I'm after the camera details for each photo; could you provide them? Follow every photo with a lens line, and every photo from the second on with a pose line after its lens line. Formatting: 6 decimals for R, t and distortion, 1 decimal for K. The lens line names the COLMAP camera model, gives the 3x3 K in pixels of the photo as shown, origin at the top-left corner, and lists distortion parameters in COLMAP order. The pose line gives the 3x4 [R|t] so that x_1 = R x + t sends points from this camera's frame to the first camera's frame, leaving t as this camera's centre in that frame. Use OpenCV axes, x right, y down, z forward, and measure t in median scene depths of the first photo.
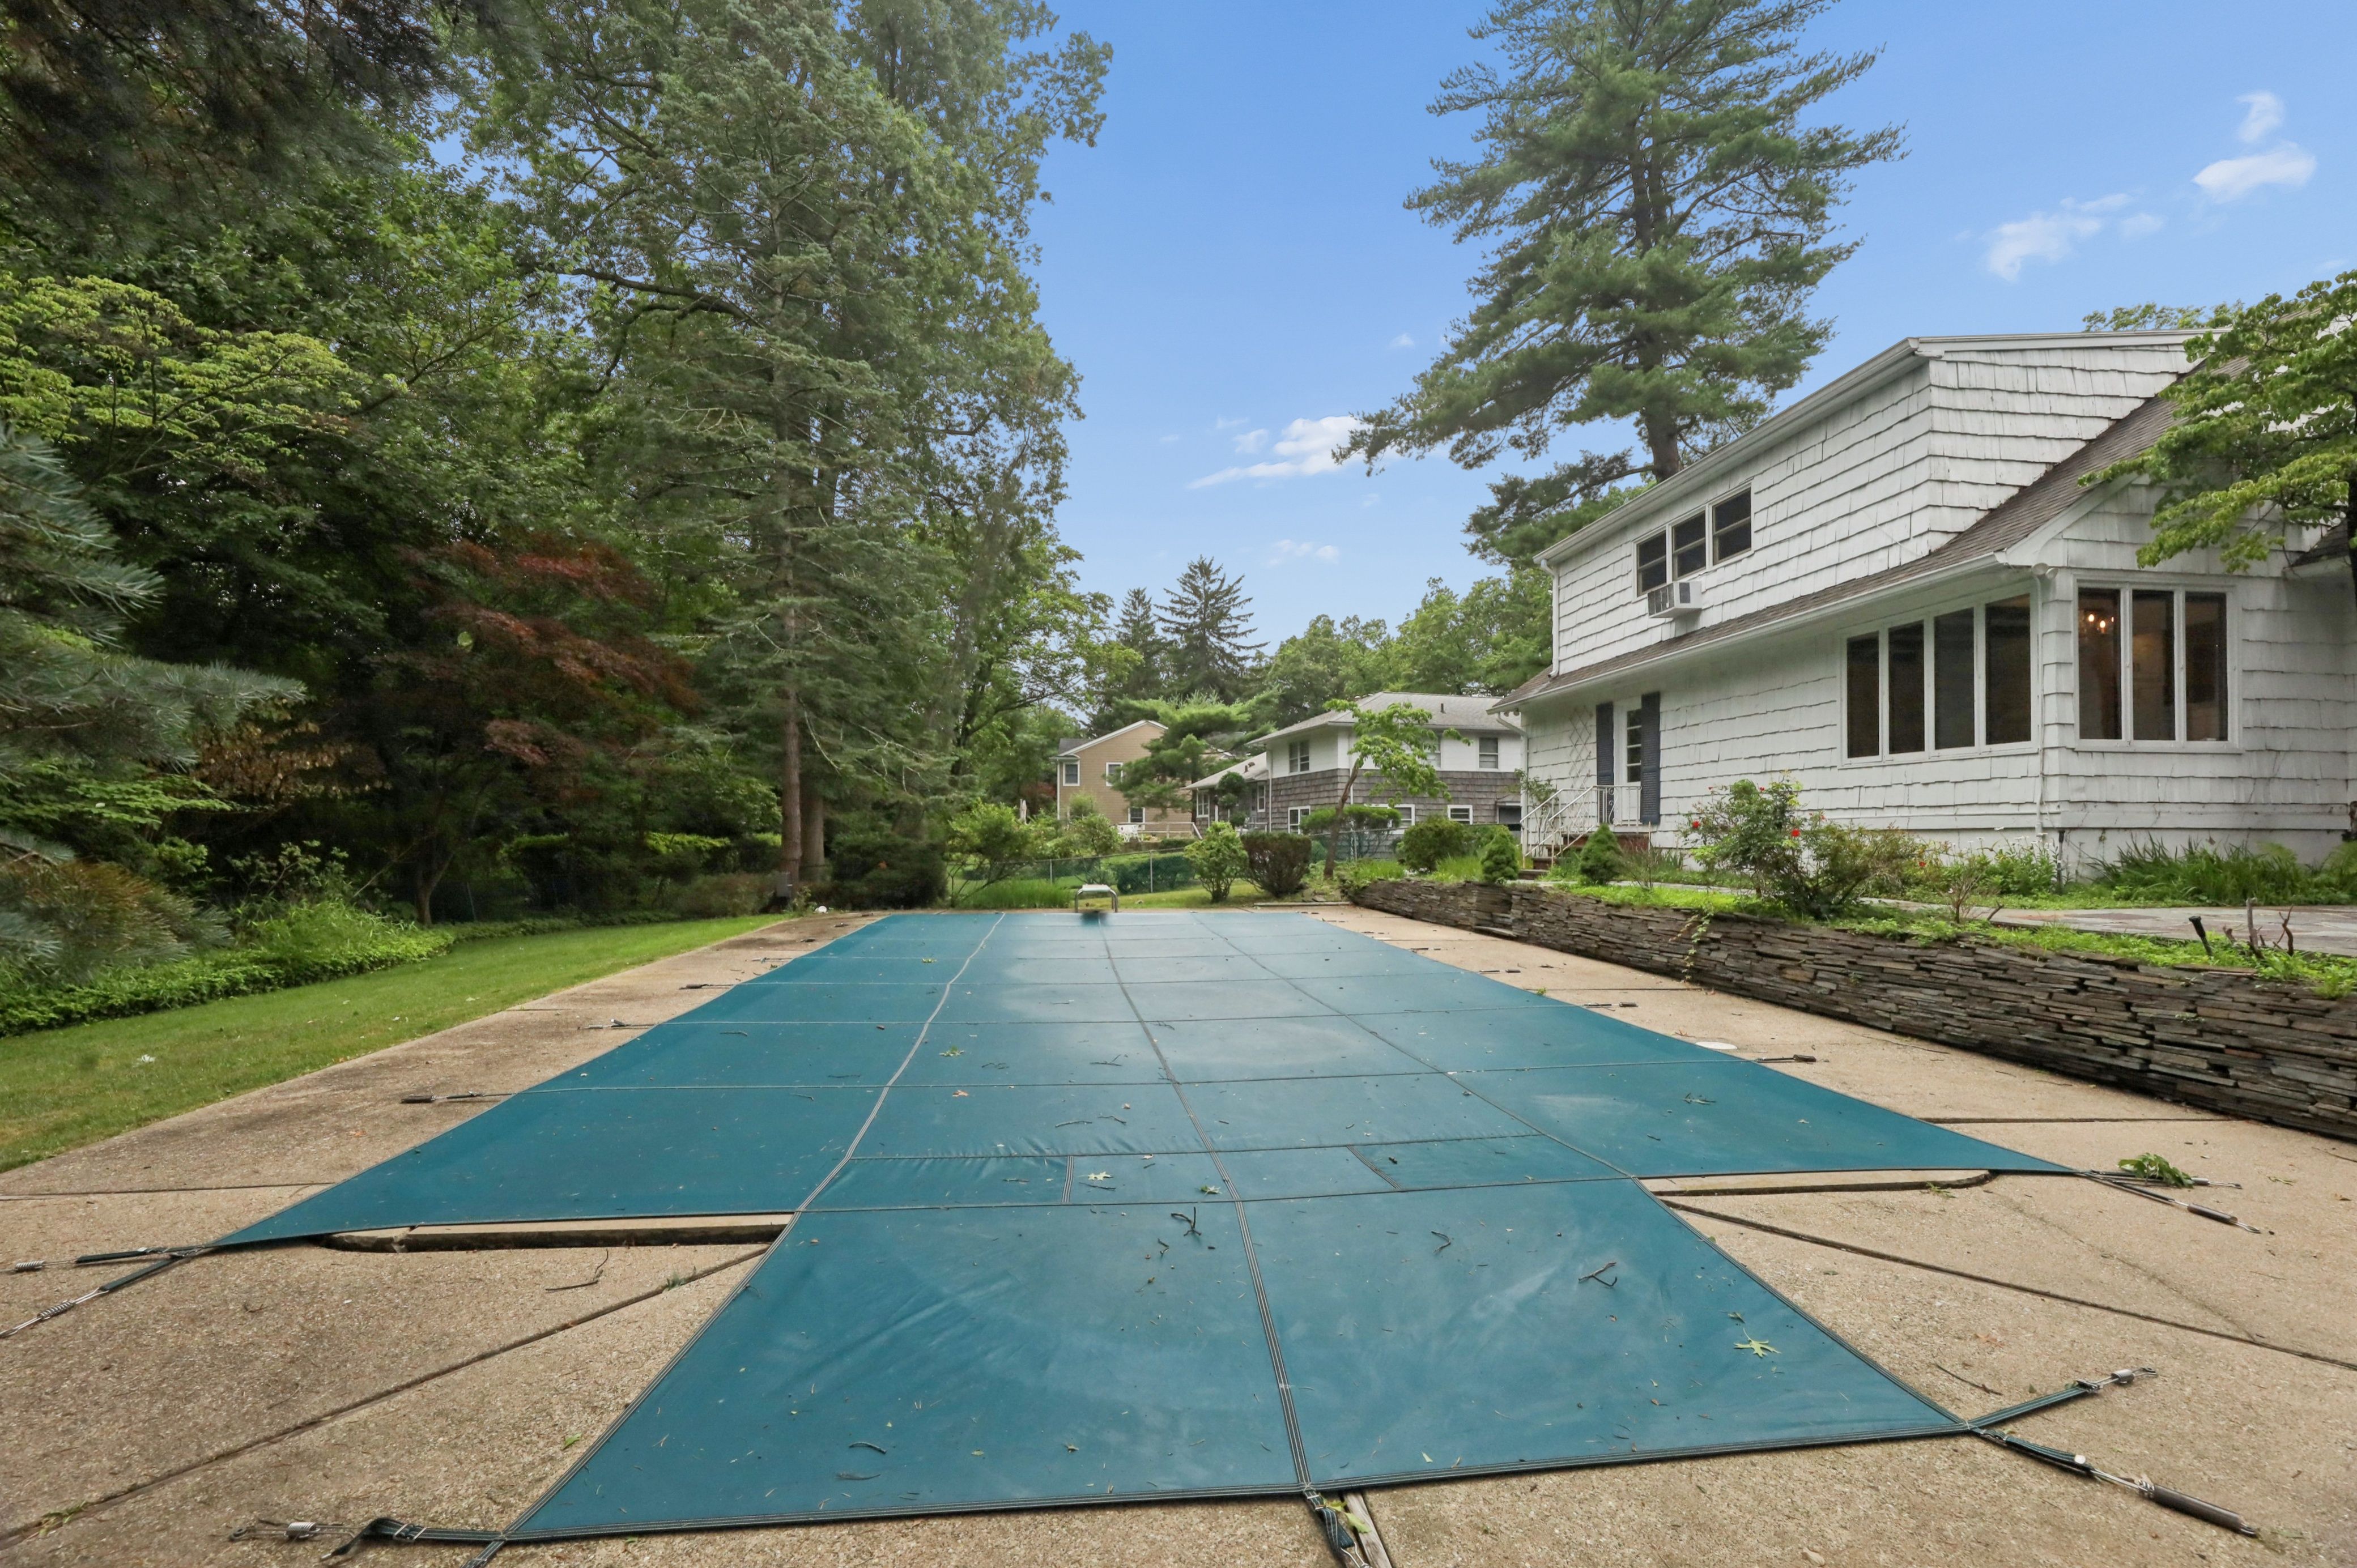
lens RADIAL K [[958.0, 0, 1187.0], [0, 958.0, 829.5], [0, 0, 1]] dist [-0.000030, -0.000077]
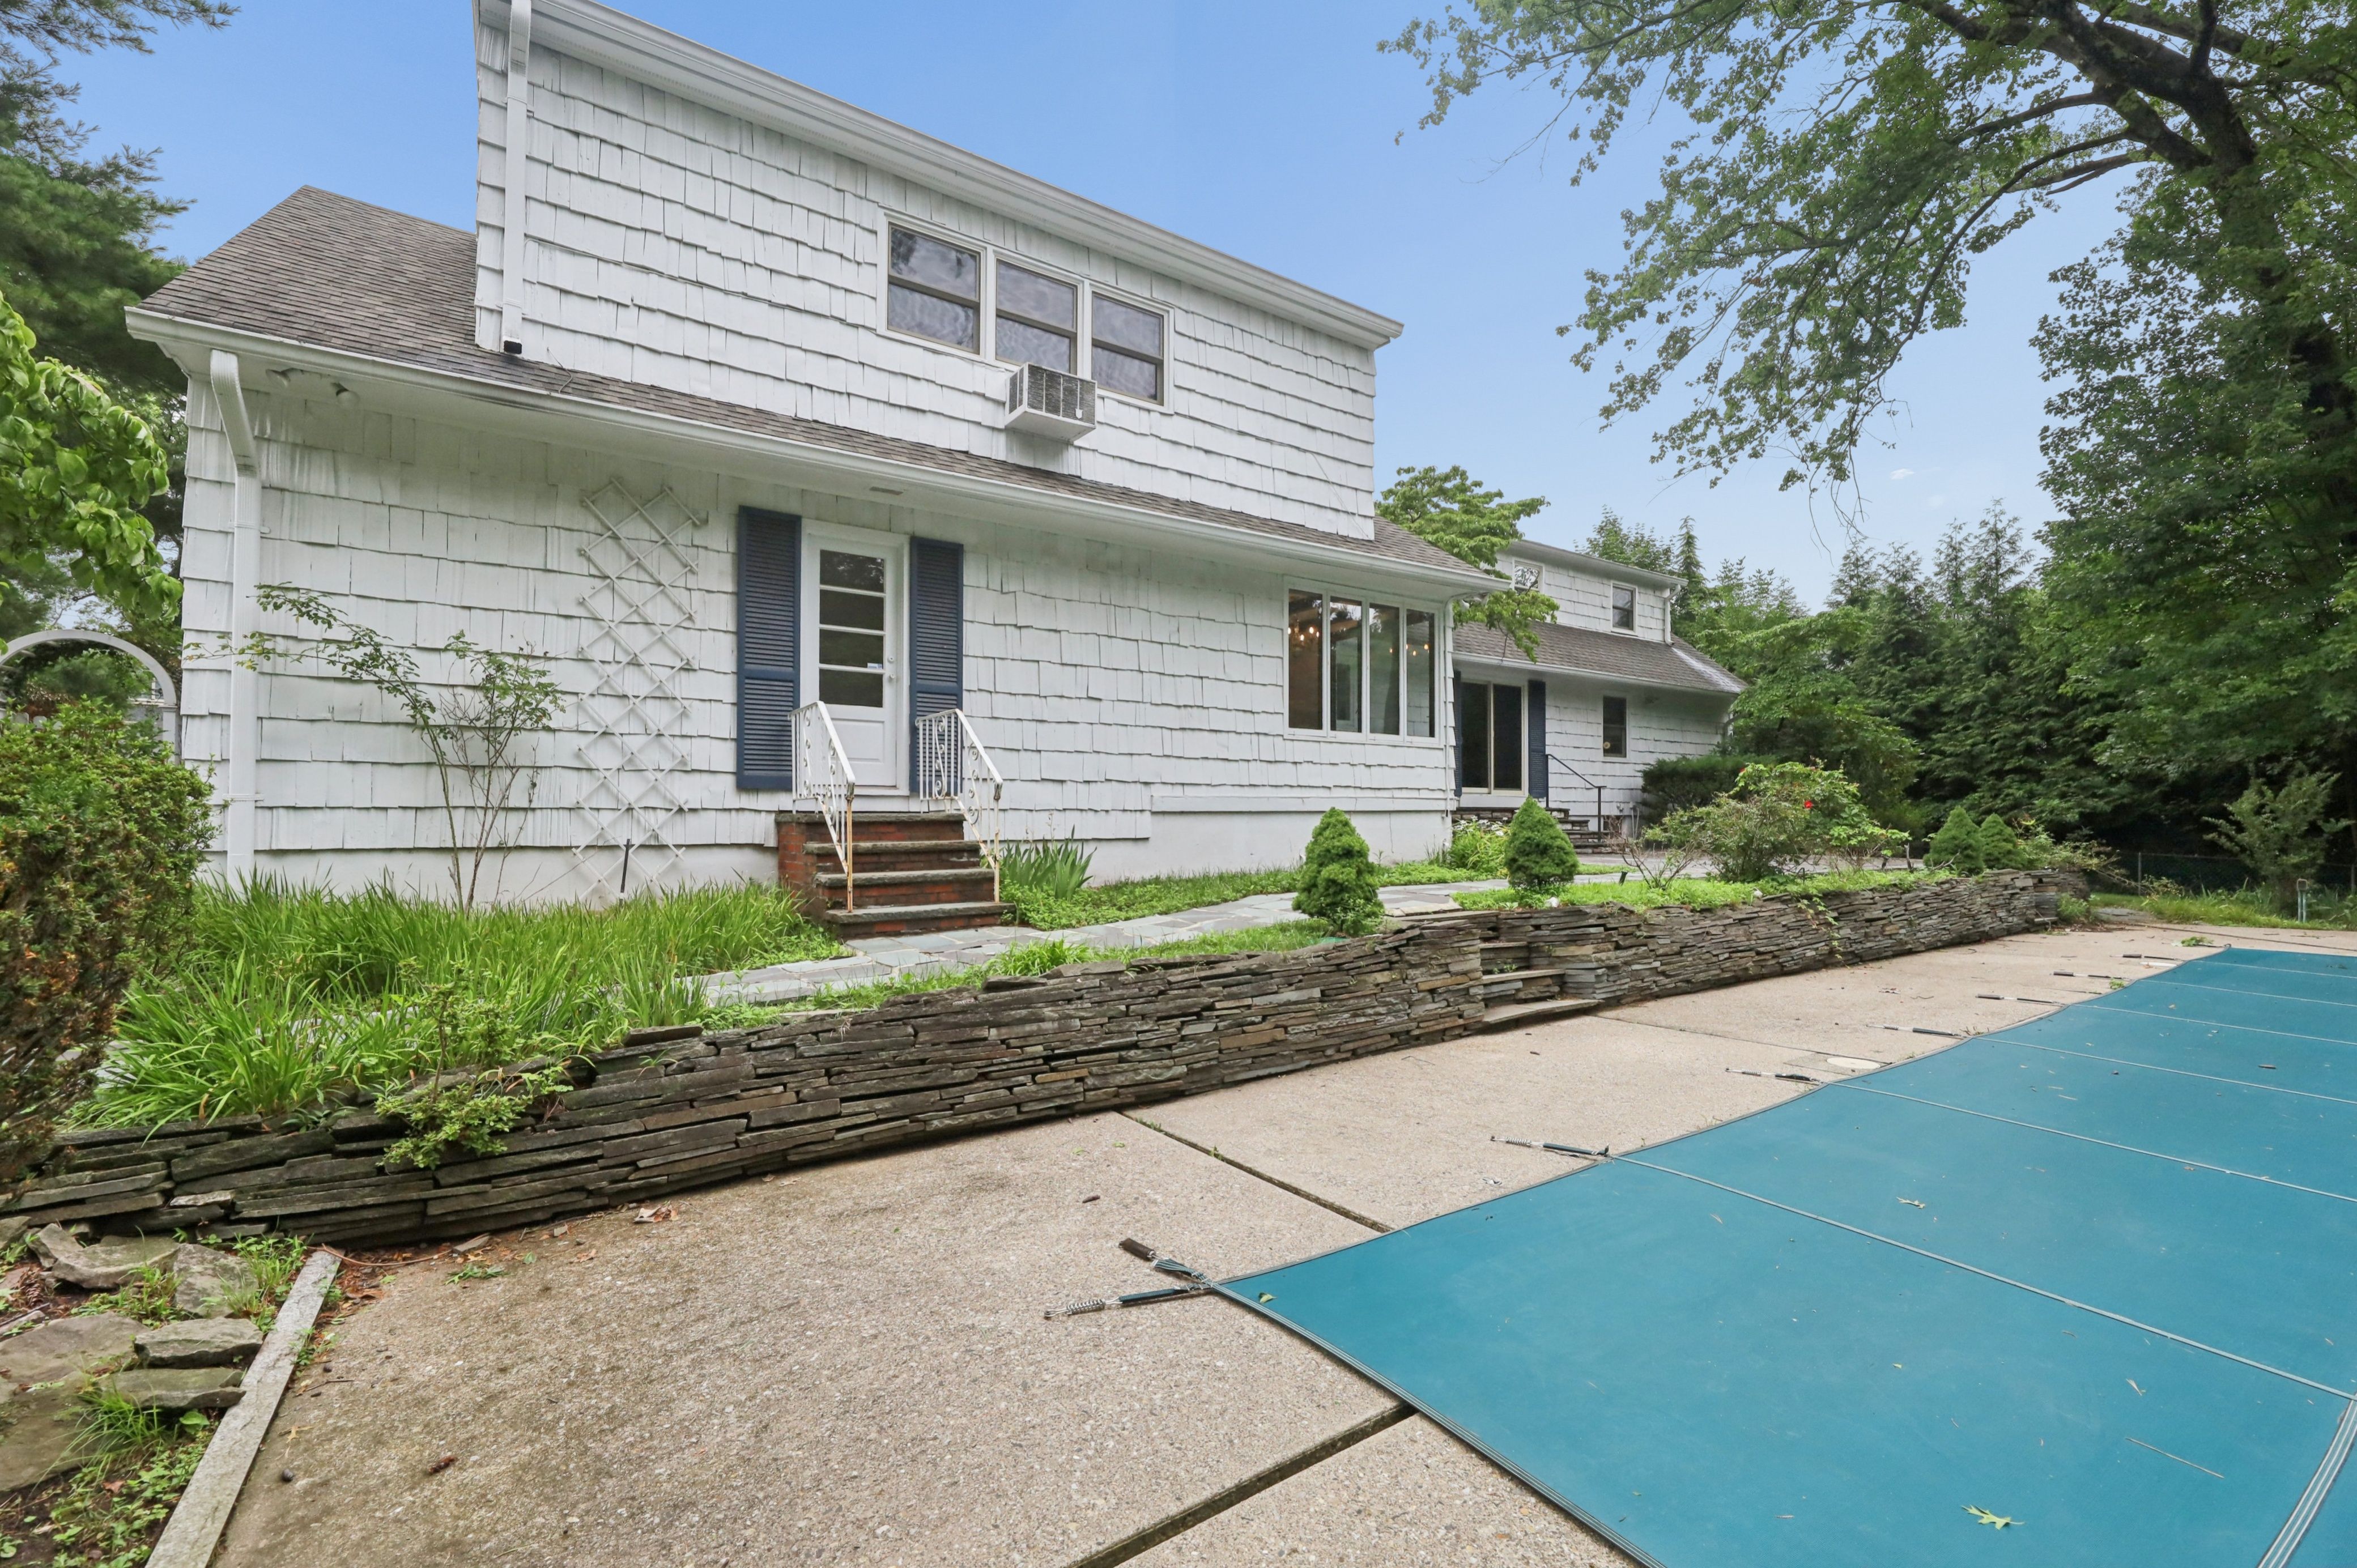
lens RADIAL K [[947.1, 0, 1176.7], [0, 947.1, 808.1], [0, 0, 1]] dist [-0.001046, 0.000085]
pose [[-0.430278, 0.007074, 0.902669, -0.034238], [-0.004750, 0.999938, -0.010100, 0.006946], [-0.902684, -0.008634, -0.430217, 1.357770]]
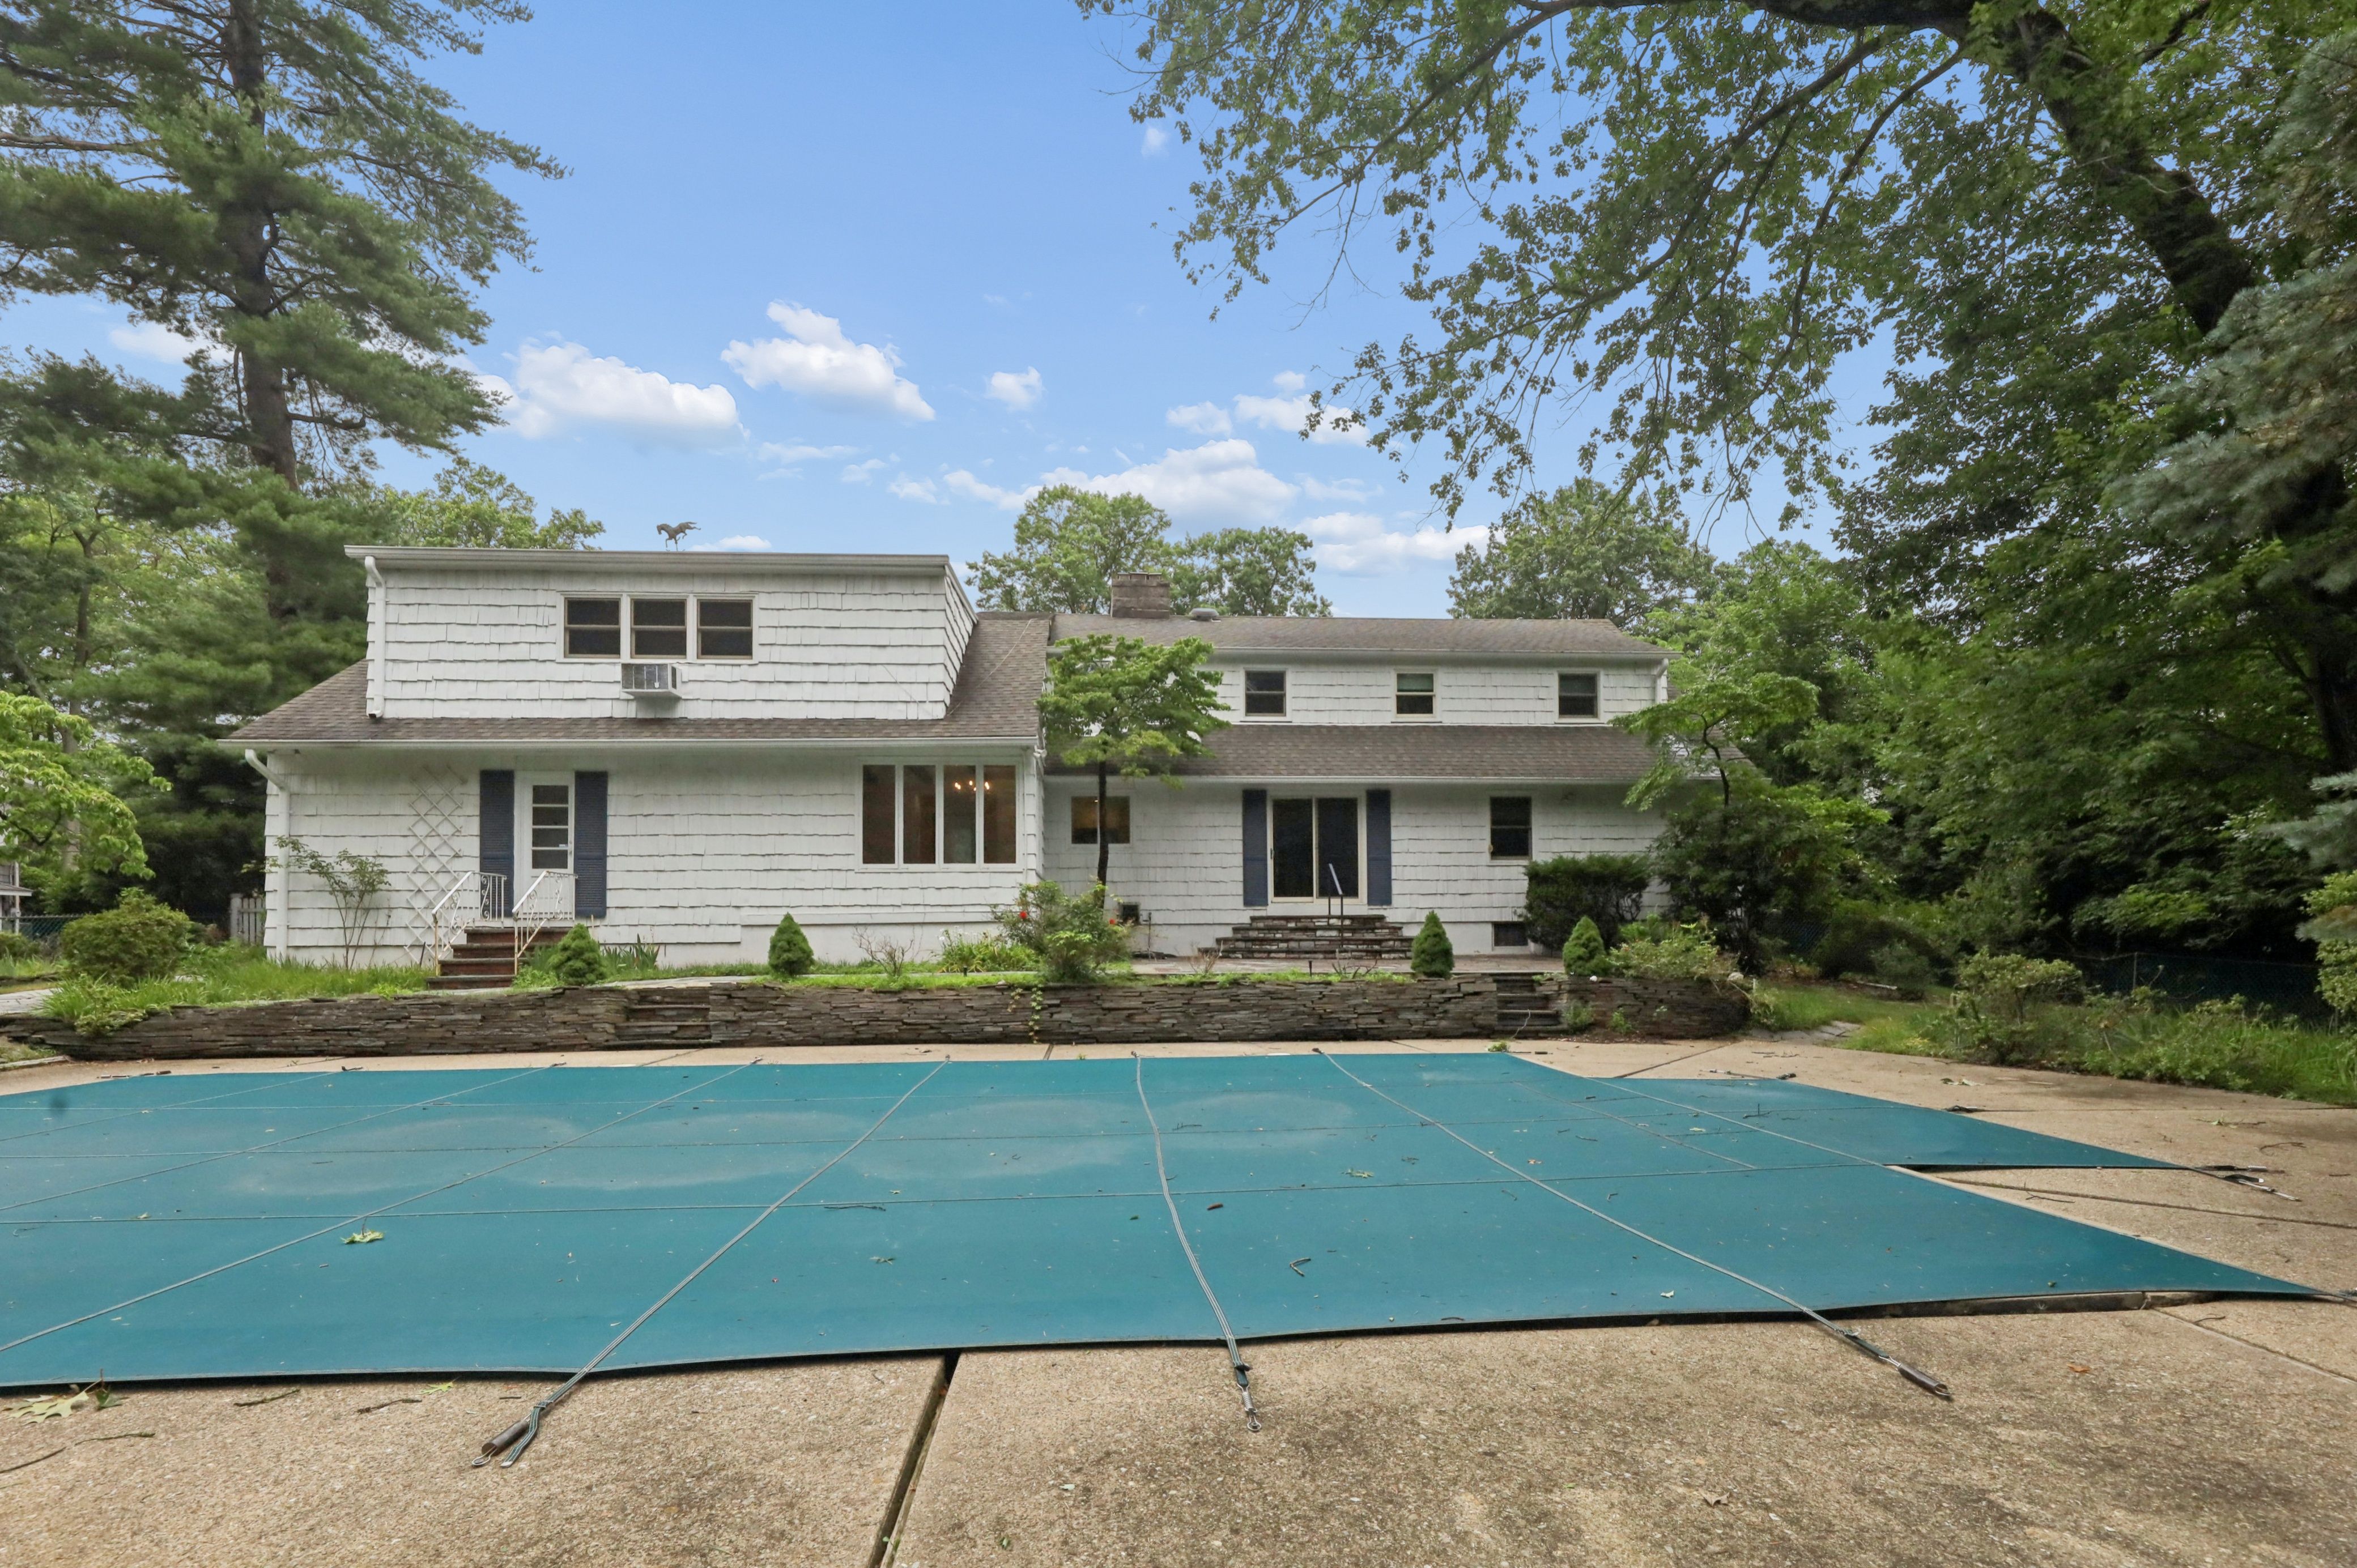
lens RADIAL K [[991.2, 0, 1170.6], [0, 991.2, 911.1], [0, 0, 1]] dist [0.002879, 0.000246]
pose [[0.063582, 0.017869, 0.997817, -0.498420], [0.004129, 0.999826, -0.018168, 0.009144], [-0.997968, 0.005275, 0.063497, 0.496673]]
